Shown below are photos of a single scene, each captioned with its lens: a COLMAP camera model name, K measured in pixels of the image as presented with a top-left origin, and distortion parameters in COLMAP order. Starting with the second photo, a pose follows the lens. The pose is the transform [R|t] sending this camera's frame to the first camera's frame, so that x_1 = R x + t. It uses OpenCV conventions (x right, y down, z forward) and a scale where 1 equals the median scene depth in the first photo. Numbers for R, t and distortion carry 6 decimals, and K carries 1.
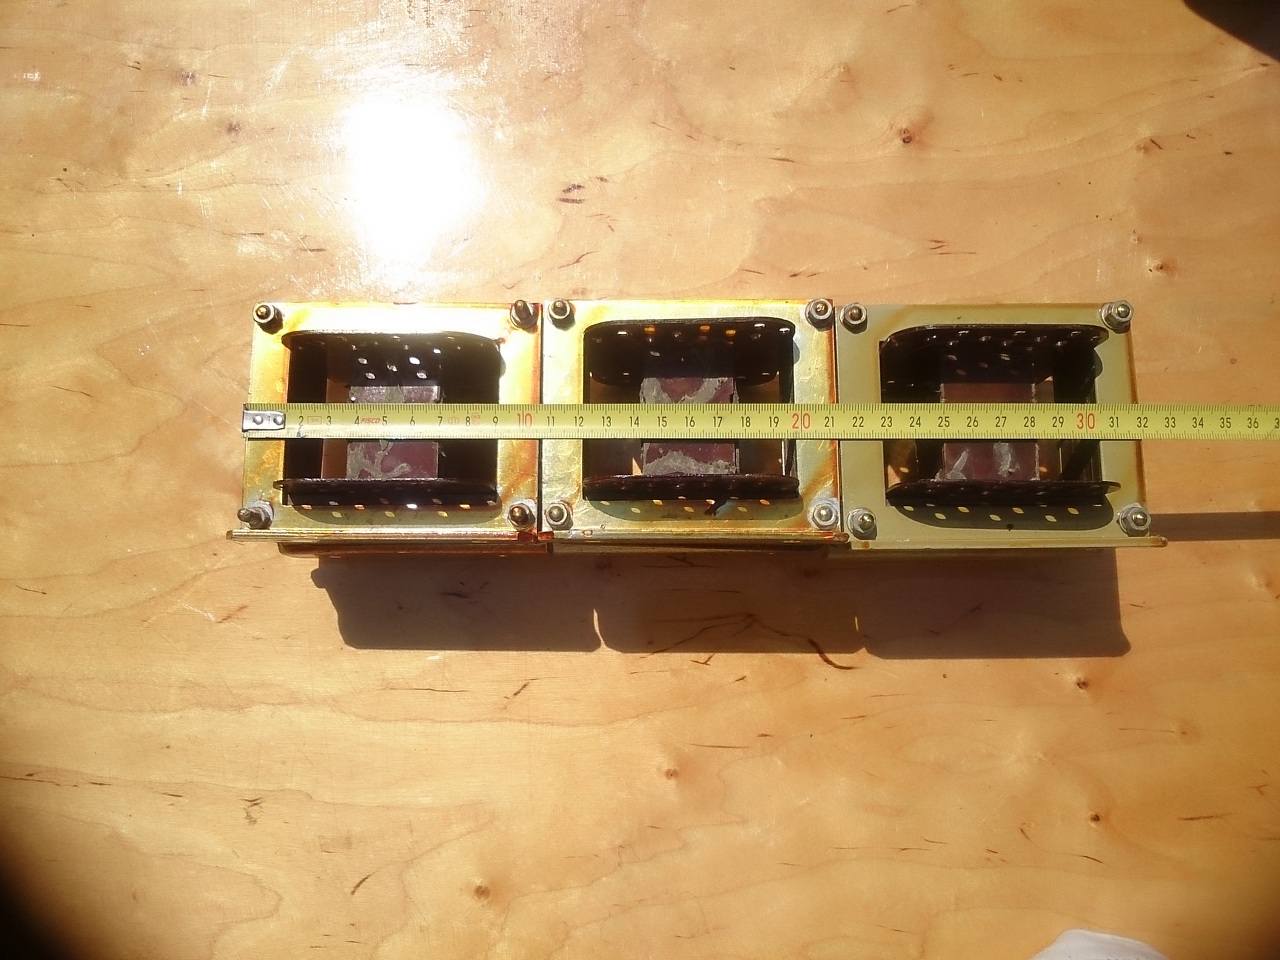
lens RADIAL K [[976.2, 0, 637.8], [0, 976.2, 480.8], [0, 0, 1]] dist [-0.012382, -0.018358]
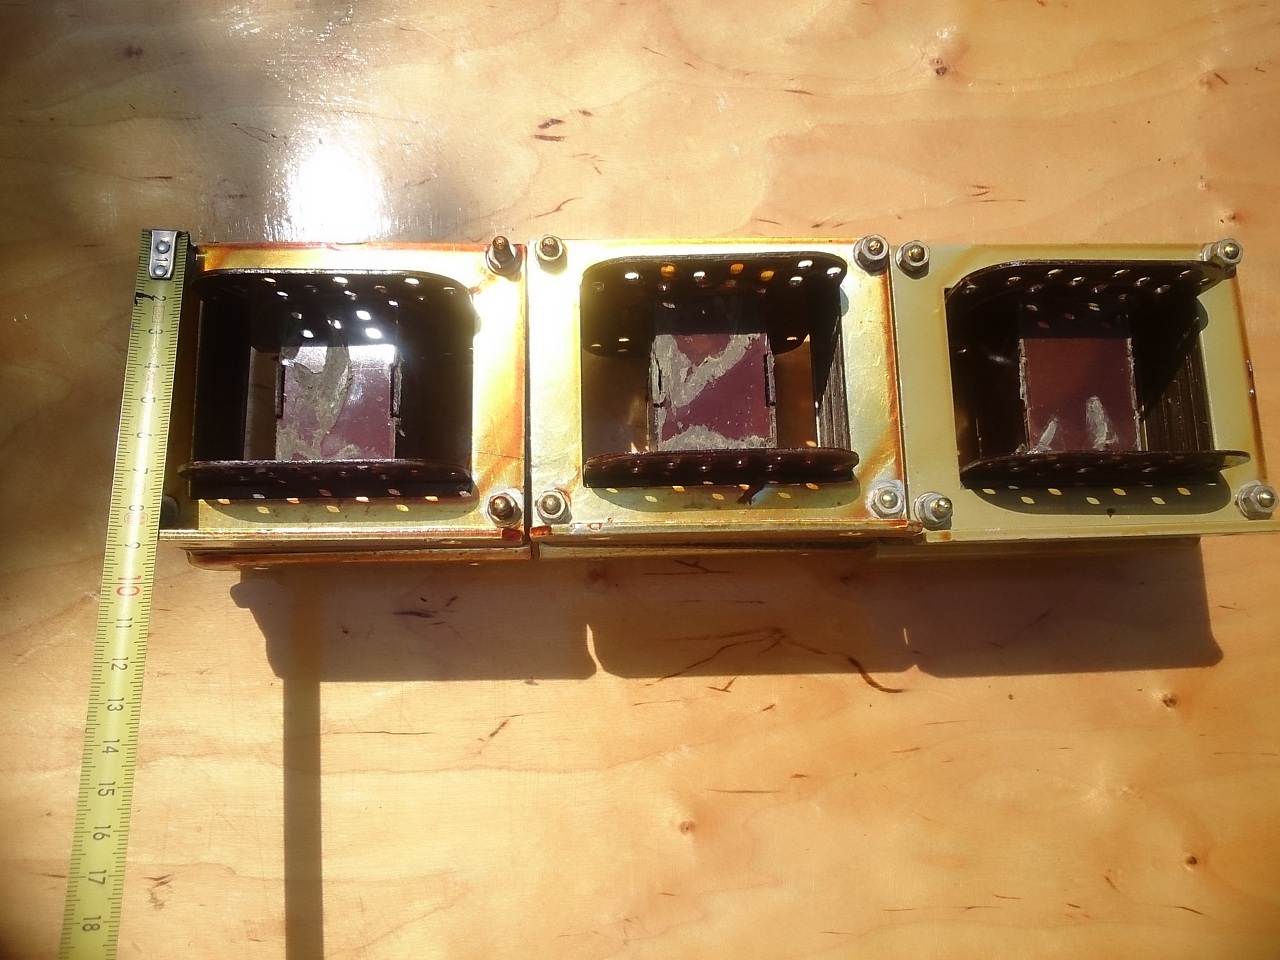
lens RADIAL K [[976.2, 0, 644.7], [0, 976.2, 479.0], [0, 0, 1]] dist [-0.012382, -0.018358]
pose [[0.997306, -0.013690, 0.072064, -0.056047], [0.015258, 0.999657, -0.021264, 0.026619], [-0.071748, 0.022306, 0.997173, 0.185582]]
